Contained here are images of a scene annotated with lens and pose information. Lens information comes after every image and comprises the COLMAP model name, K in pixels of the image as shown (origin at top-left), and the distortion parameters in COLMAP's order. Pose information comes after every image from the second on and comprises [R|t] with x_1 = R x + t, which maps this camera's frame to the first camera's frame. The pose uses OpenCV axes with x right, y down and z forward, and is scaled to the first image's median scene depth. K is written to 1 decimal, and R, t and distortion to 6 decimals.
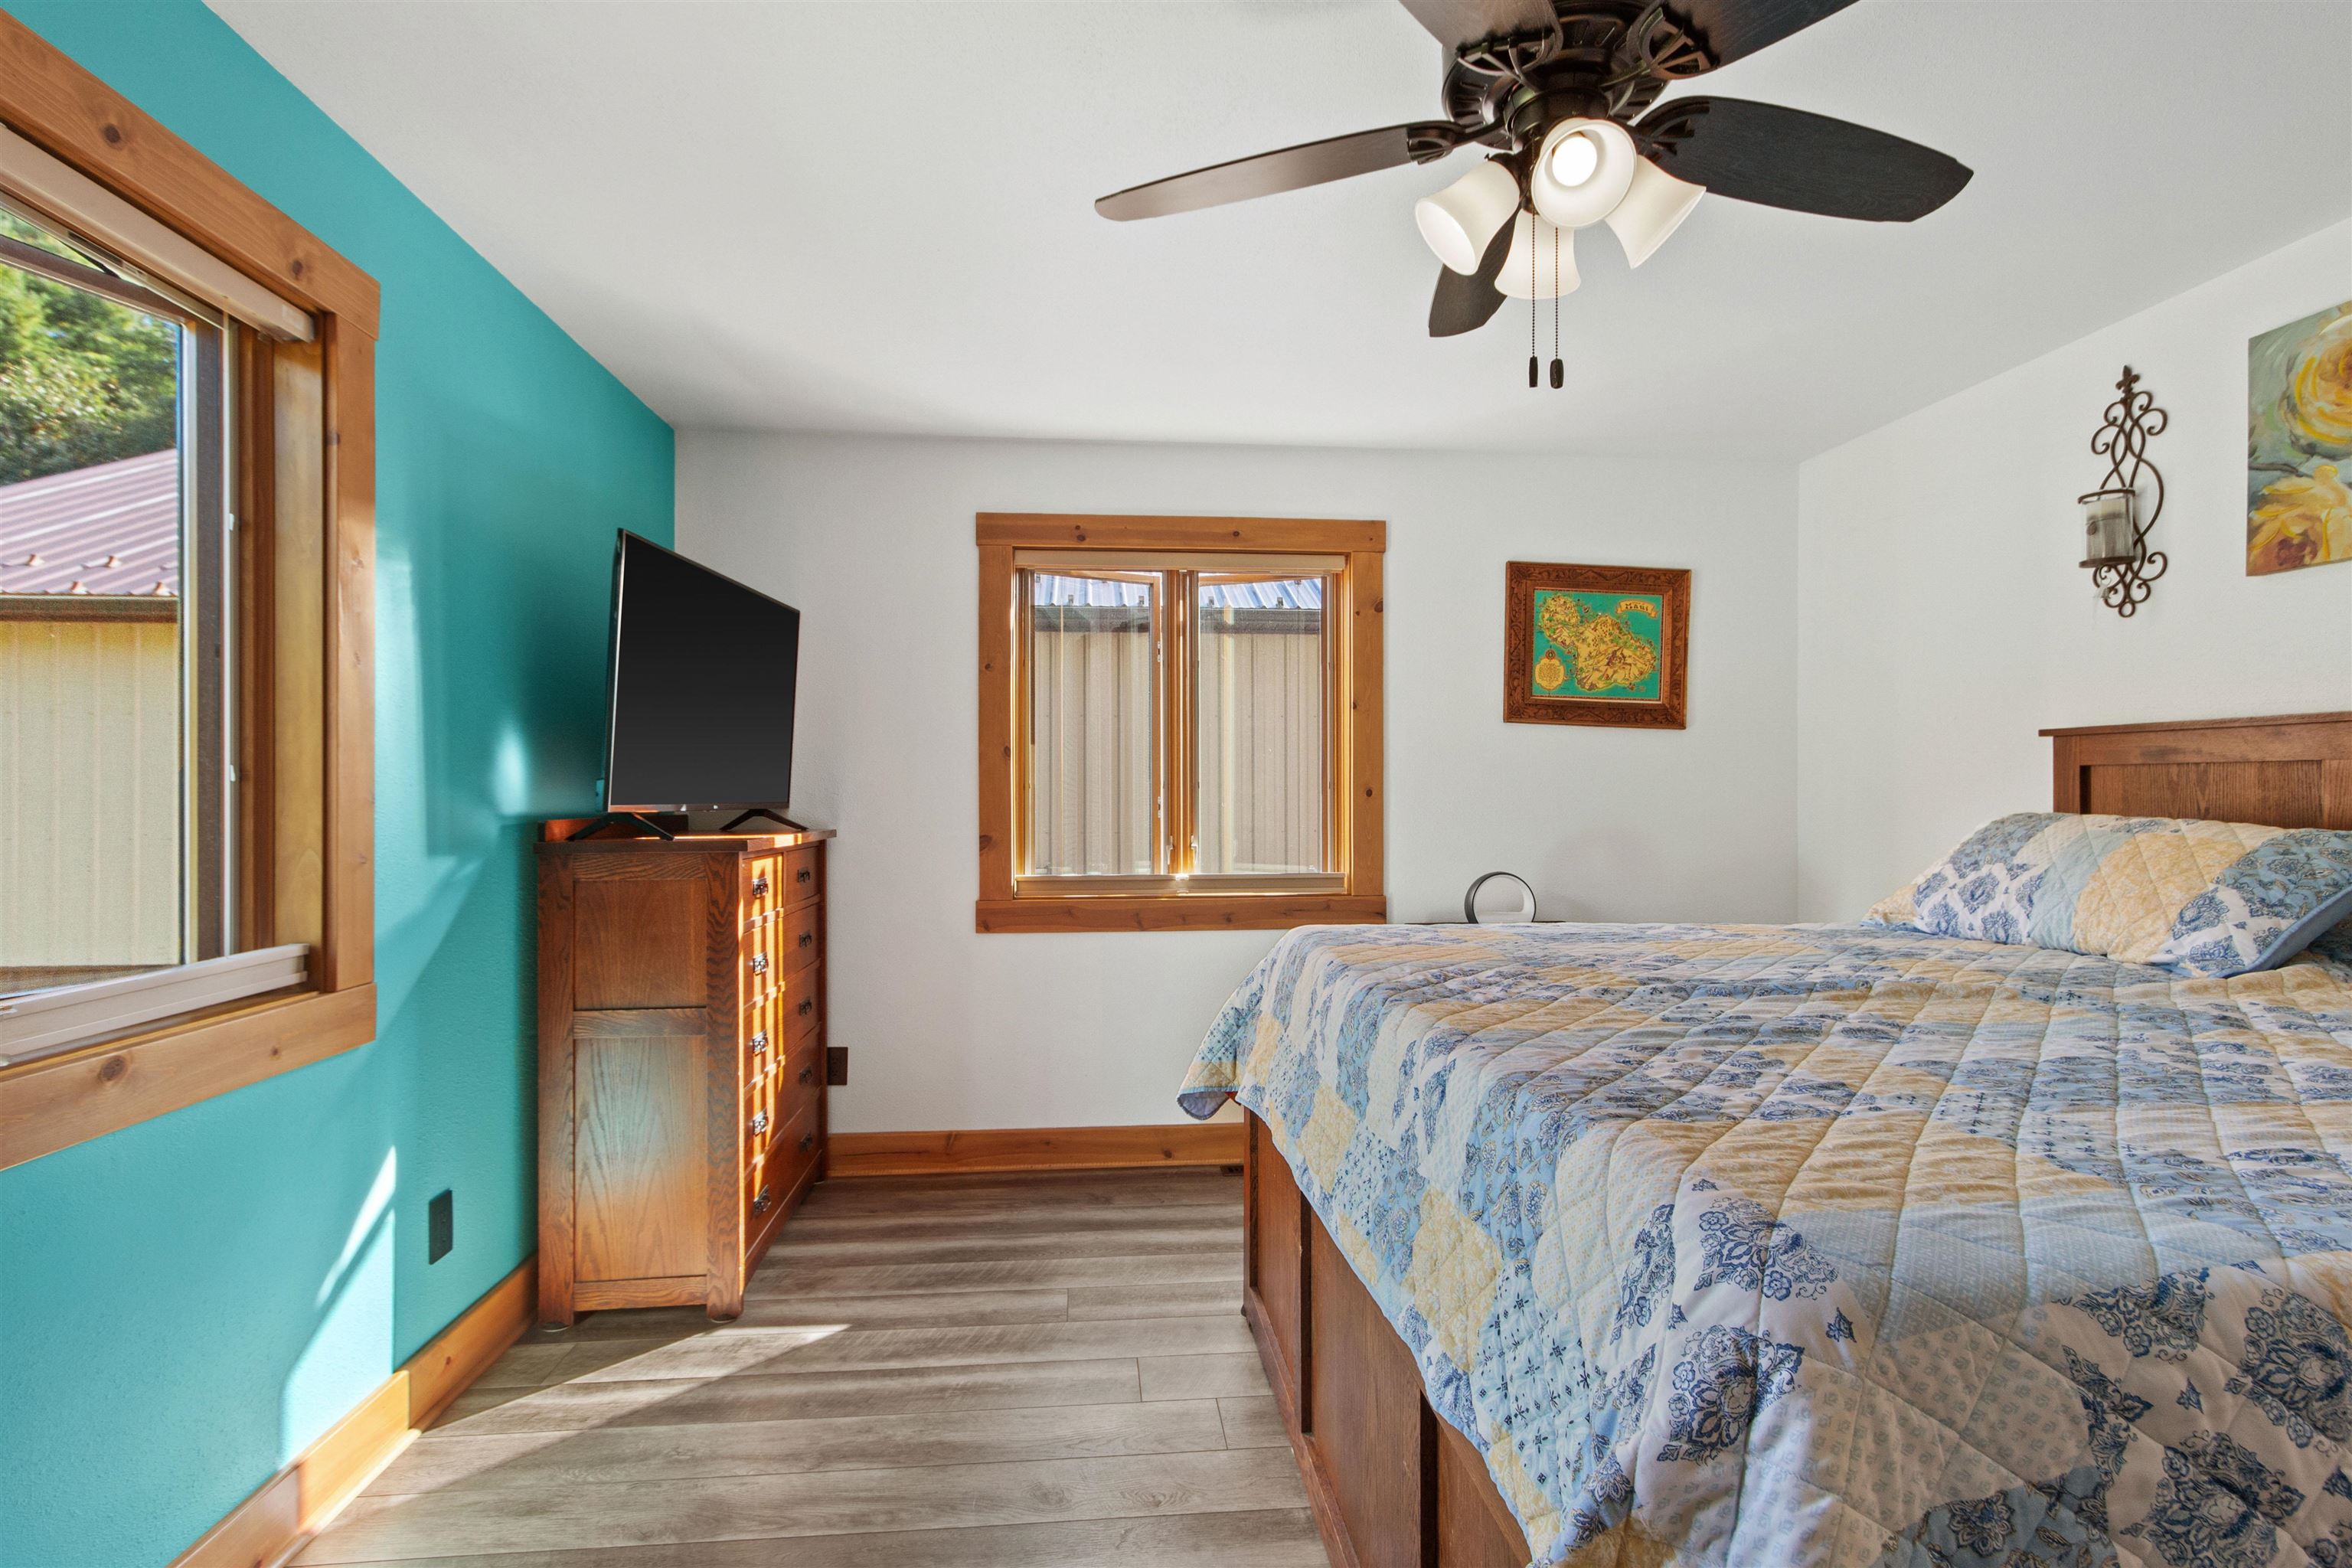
lens RADIAL K [[1108.4, 0, 1176.0], [0, 1108.4, 784.0], [0, 0, 1]] dist [-0.000255, 0.007457]
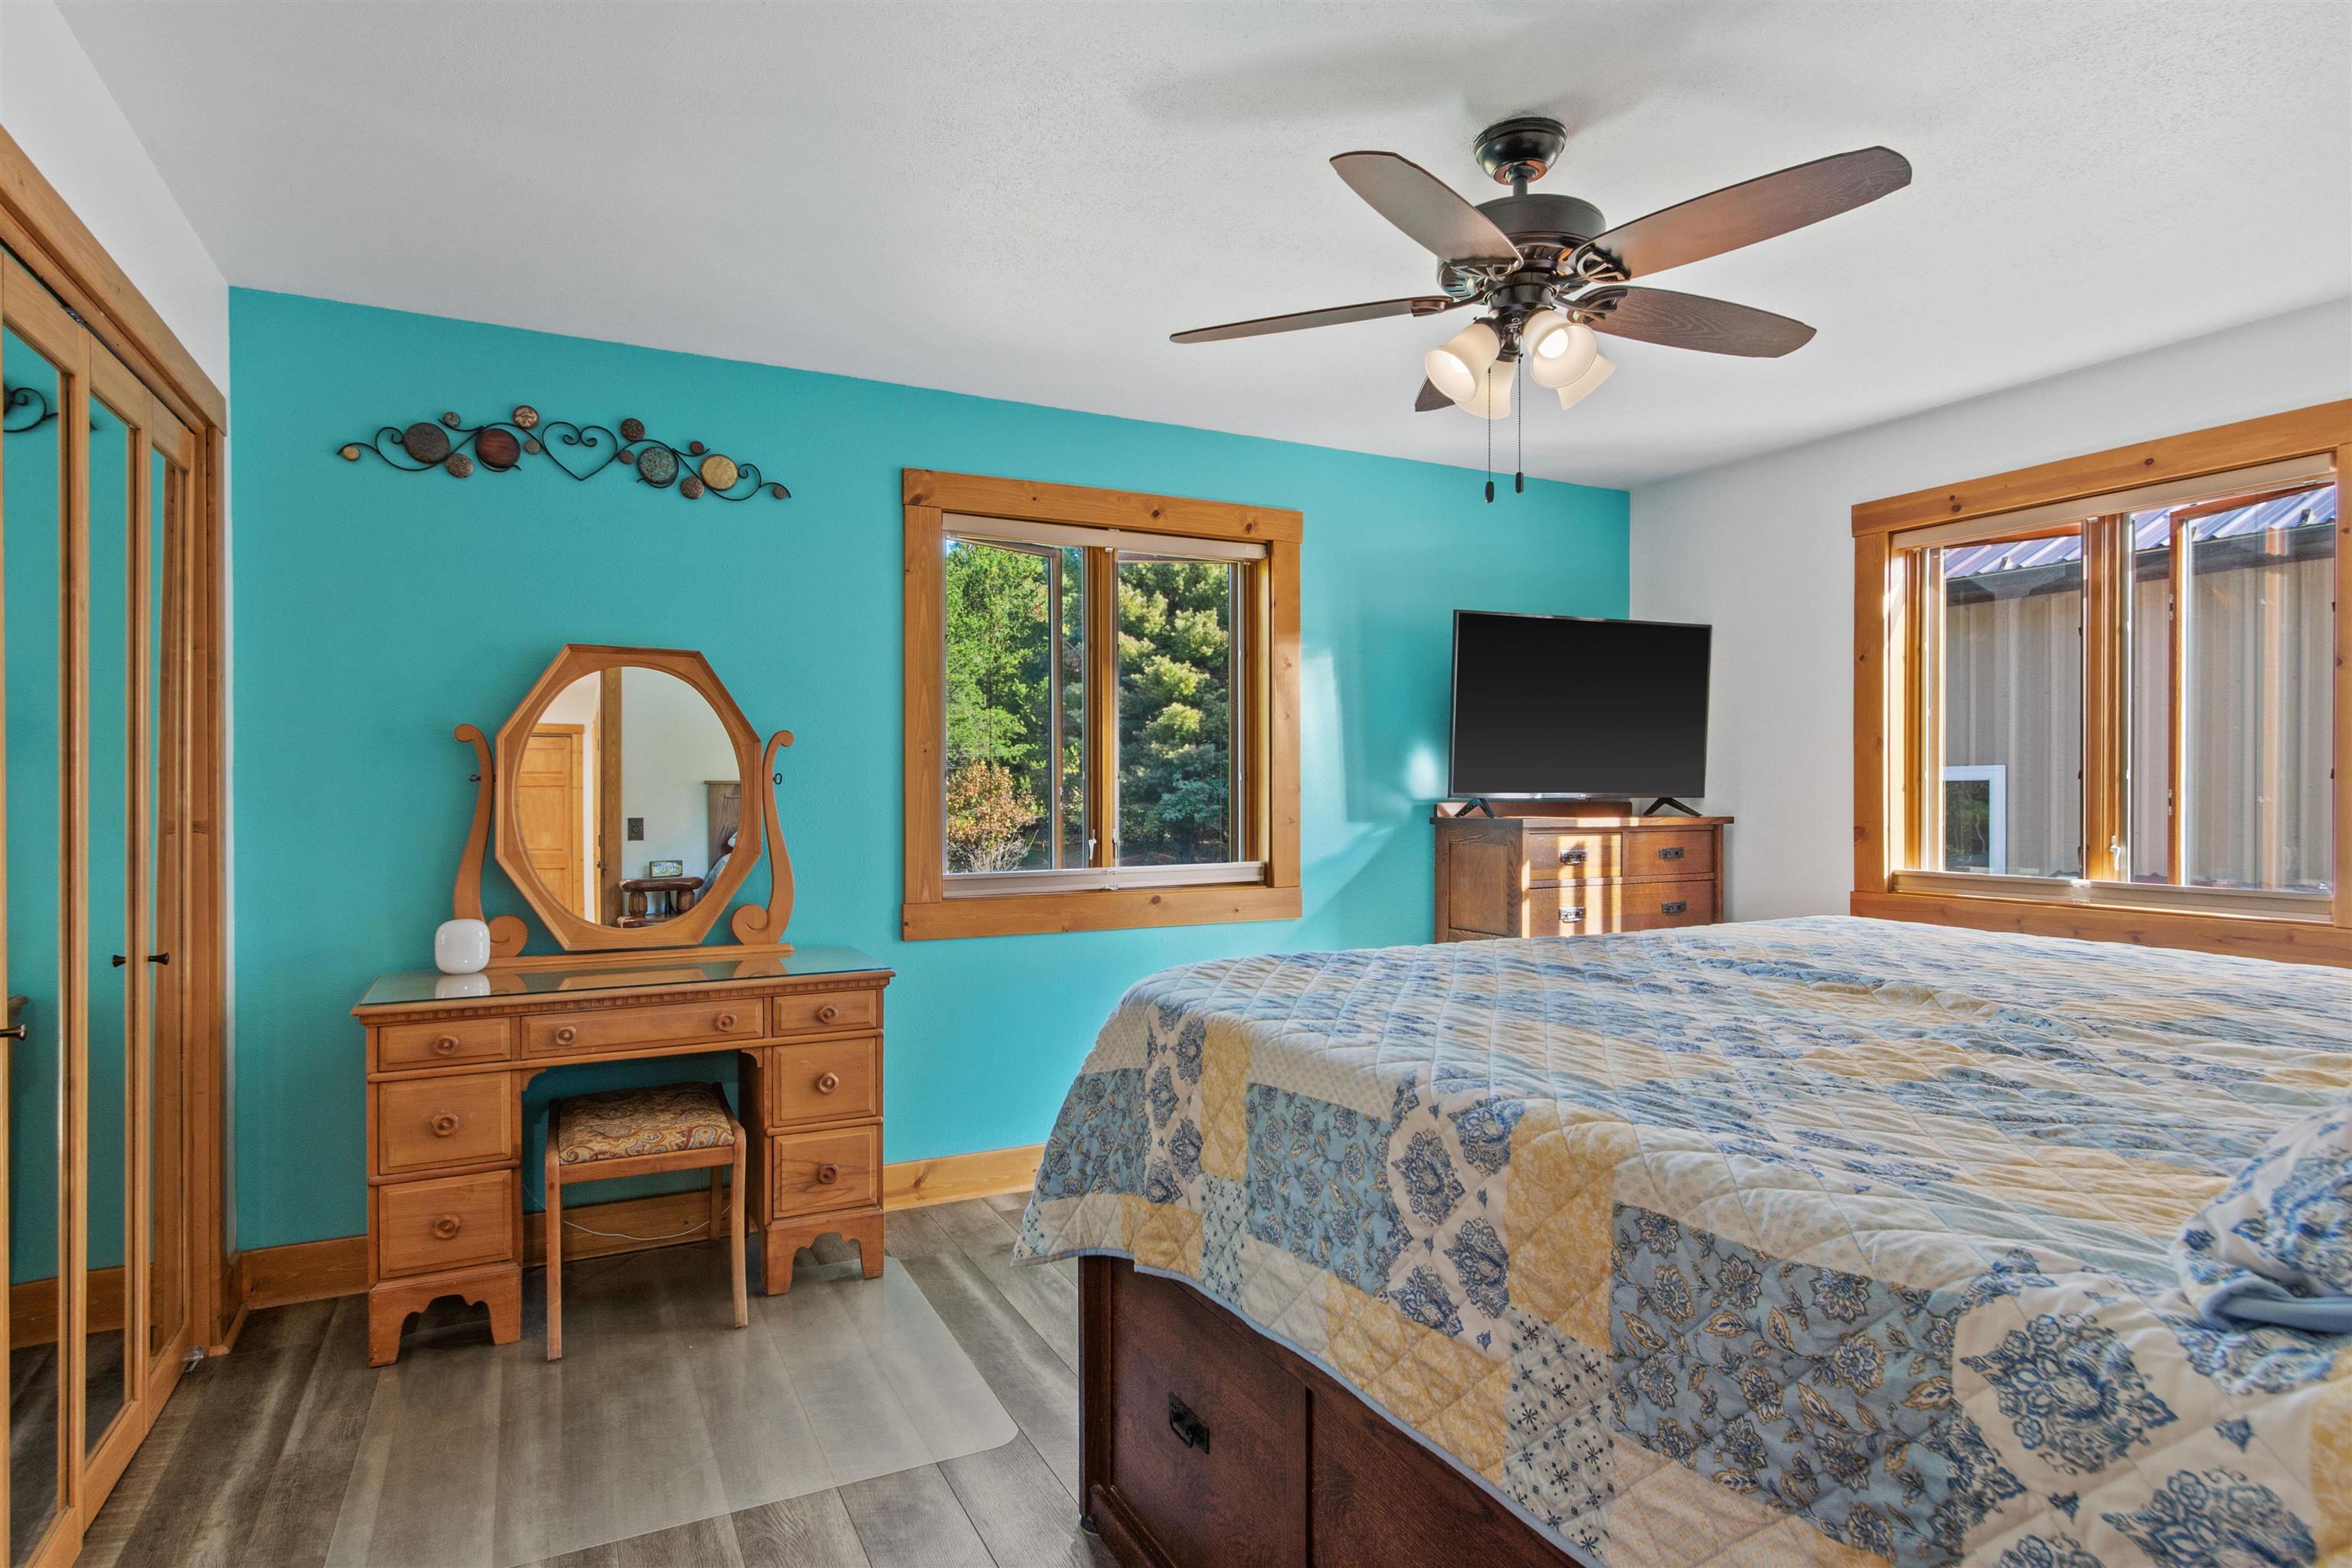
lens RADIAL K [[1201.1, 0, 1176.0], [0, 1201.1, 784.0], [0, 0, 1]] dist [-0.052757, 0.000096]
pose [[0.365519, -0.002215, -0.930801, 0.965373], [0.010122, 0.999947, 0.001596, -0.000056], [0.930749, -0.010005, 0.365523, 0.059298]]
